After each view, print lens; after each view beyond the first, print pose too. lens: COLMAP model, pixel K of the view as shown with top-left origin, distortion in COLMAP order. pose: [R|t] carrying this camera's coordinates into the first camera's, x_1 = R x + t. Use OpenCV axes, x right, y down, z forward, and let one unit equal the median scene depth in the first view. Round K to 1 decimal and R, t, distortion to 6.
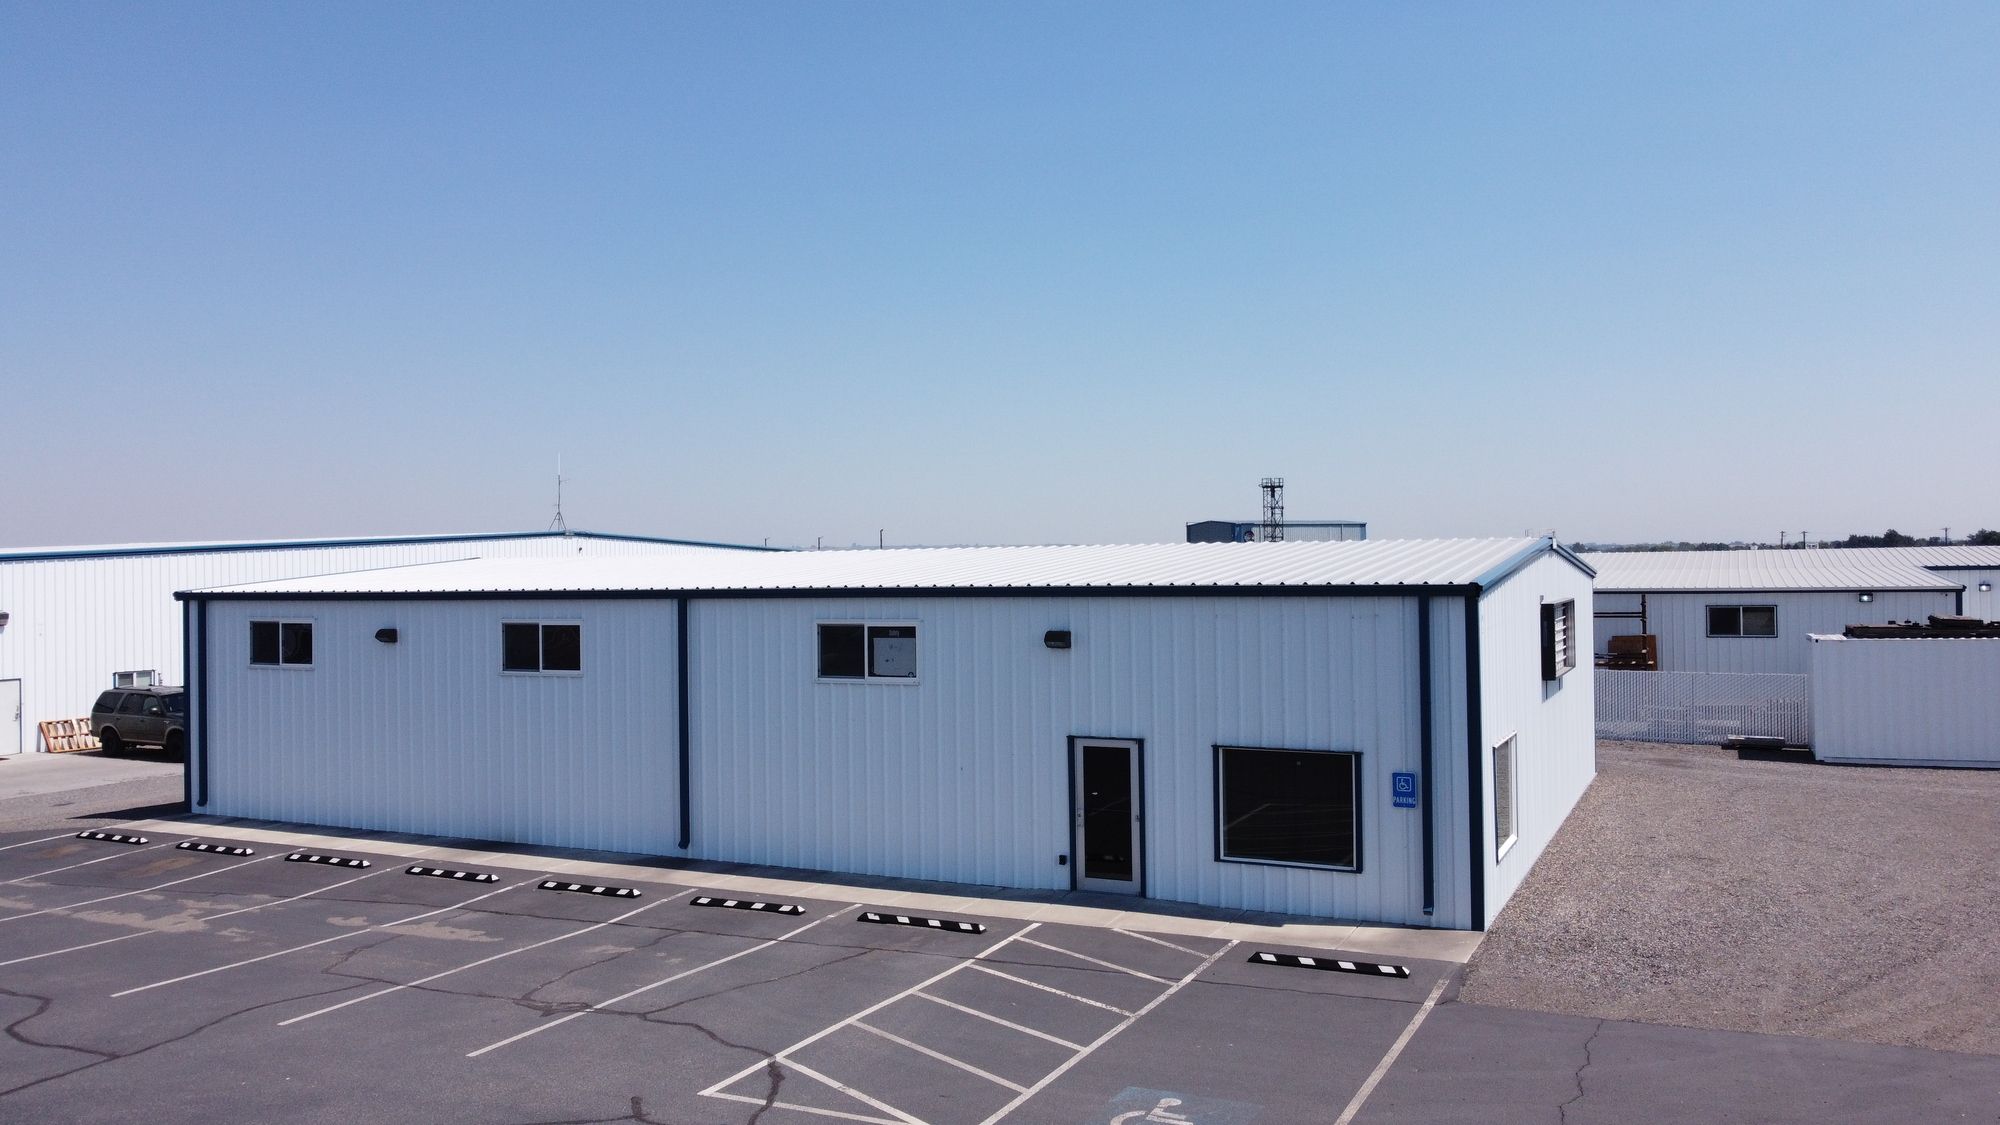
lens RADIAL K [[1536.0, 0, 1000.0], [0, 1536.0, 562.5], [0, 0, 1]] dist [0.001451, -0.003139]
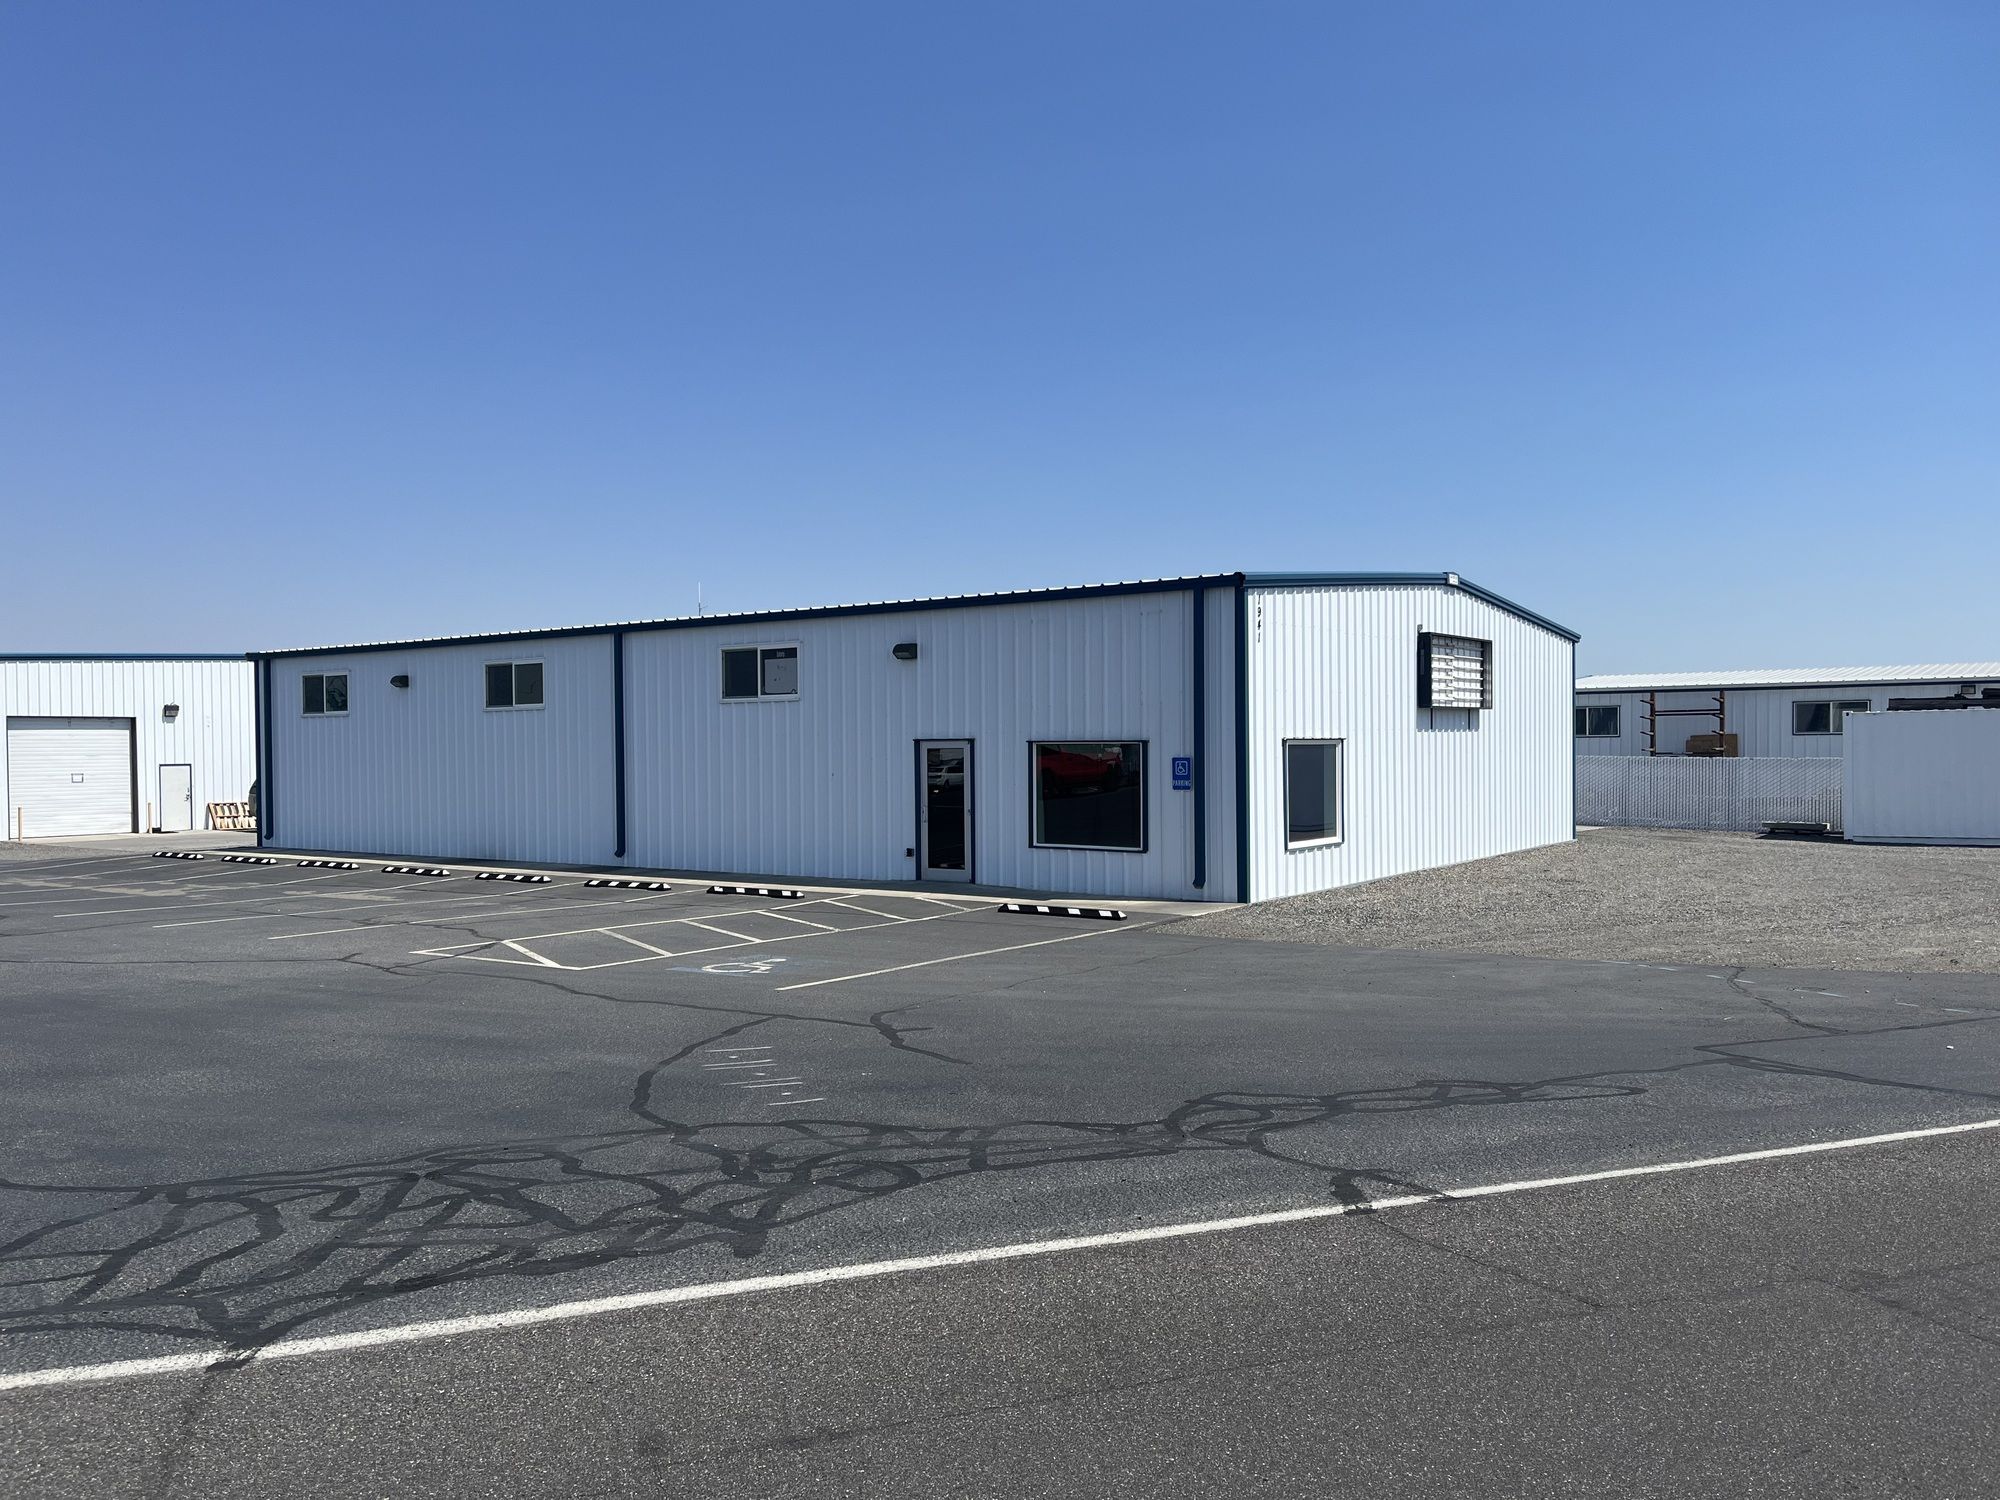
lens RADIAL K [[1529.7, 0, 1001.4], [0, 1529.7, 764.7], [0, 0, 1]] dist [0.066503, -0.082945]
pose [[0.986936, 0.005412, -0.161024, 0.265318], [-0.002615, 0.999842, 0.017579, 0.105541], [0.161094, -0.016929, 0.986794, -0.060697]]
